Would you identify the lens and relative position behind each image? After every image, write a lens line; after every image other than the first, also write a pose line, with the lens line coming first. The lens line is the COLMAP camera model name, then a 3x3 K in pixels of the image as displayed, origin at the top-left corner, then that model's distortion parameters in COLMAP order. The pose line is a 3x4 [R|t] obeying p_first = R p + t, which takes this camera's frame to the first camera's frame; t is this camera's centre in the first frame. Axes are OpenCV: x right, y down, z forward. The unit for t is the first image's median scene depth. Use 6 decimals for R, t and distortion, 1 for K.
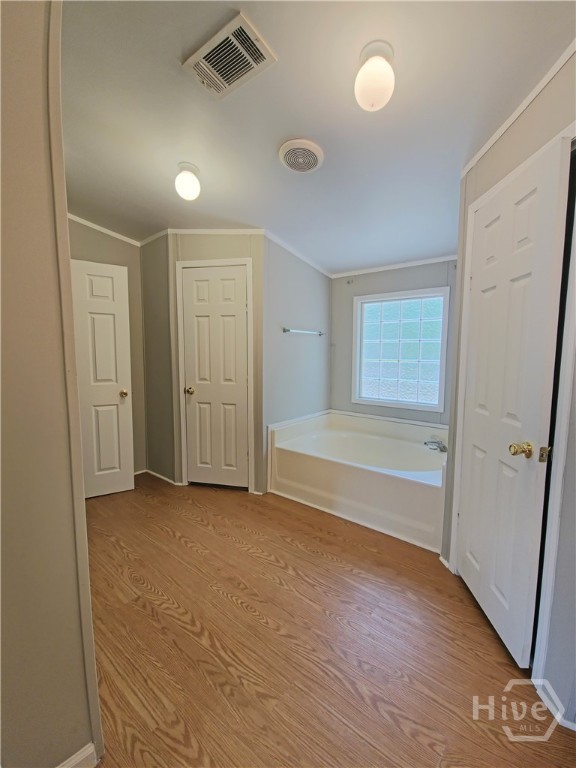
lens RADIAL K [[315.6, 0, 289.1], [0, 315.6, 380.5], [0, 0, 1]] dist [0.010305, -0.007217]
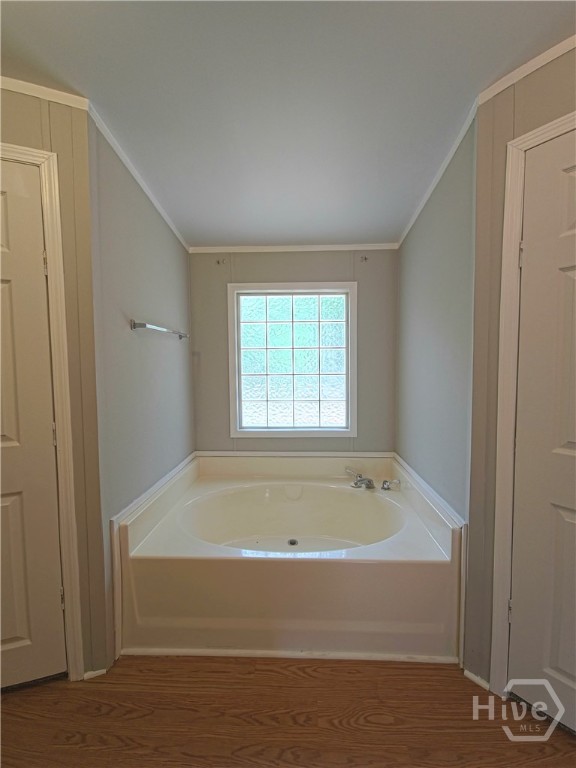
lens RADIAL K [[315.6, 0, 289.2], [0, 315.6, 380.6], [0, 0, 1]] dist [0.010305, -0.007217]
pose [[0.806112, -0.045642, 0.590001, -0.120742], [0.065349, 0.997789, -0.012098, -0.043570], [-0.588144, 0.048309, 0.807312, 0.435263]]
